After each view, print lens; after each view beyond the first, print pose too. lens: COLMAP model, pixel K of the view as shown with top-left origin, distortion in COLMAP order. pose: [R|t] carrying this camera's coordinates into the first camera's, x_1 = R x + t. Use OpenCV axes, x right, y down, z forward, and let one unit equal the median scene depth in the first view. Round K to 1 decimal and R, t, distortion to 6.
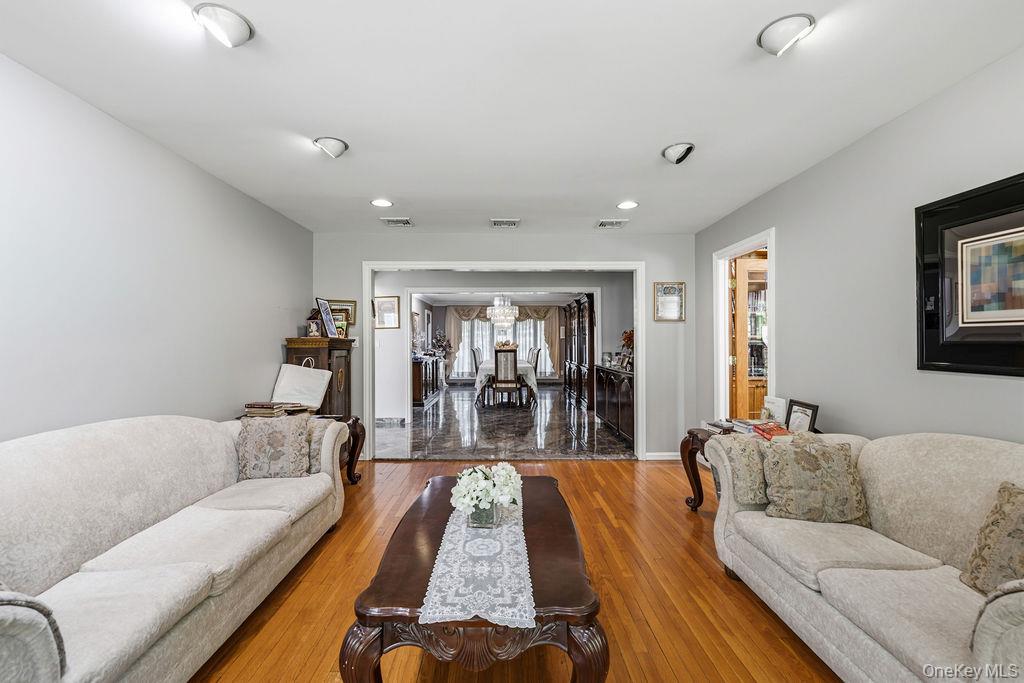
lens RADIAL K [[416.9, 0, 512.1], [0, 416.9, 340.7], [0, 0, 1]] dist [-0.001234, 0.000179]
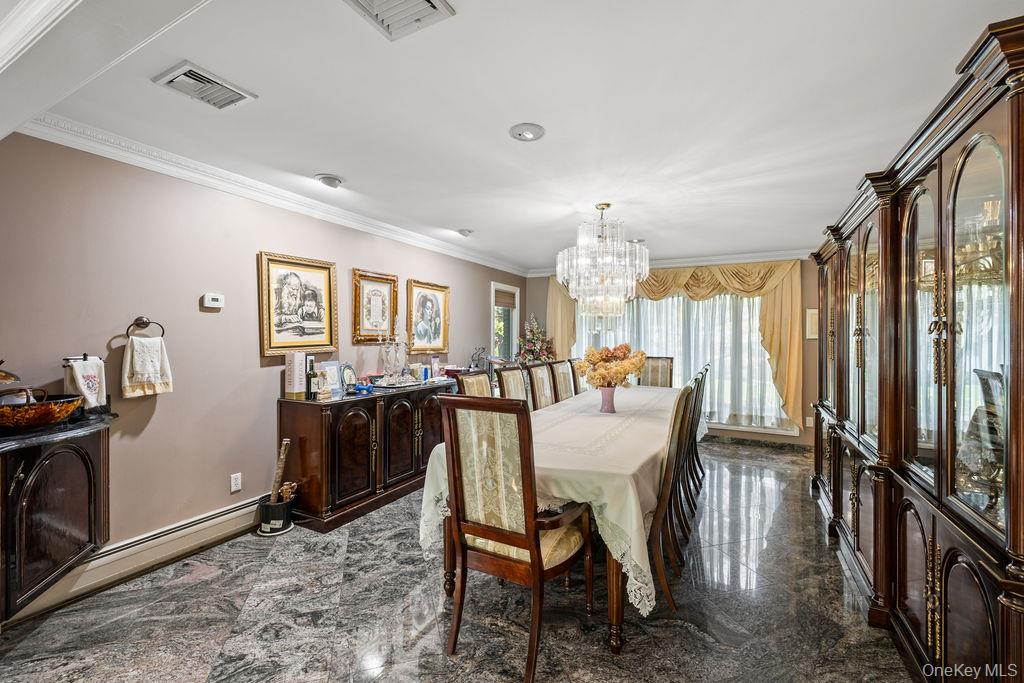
lens RADIAL K [[437.7, 0, 509.7], [0, 437.7, 340.6], [0, 0, 1]] dist [0.001888, 0.000536]
pose [[0.879234, 0.005551, -0.476358, 0.065893], [-0.000715, 0.999946, 0.010334, -0.007272], [0.476390, -0.008745, 0.879191, 0.484856]]
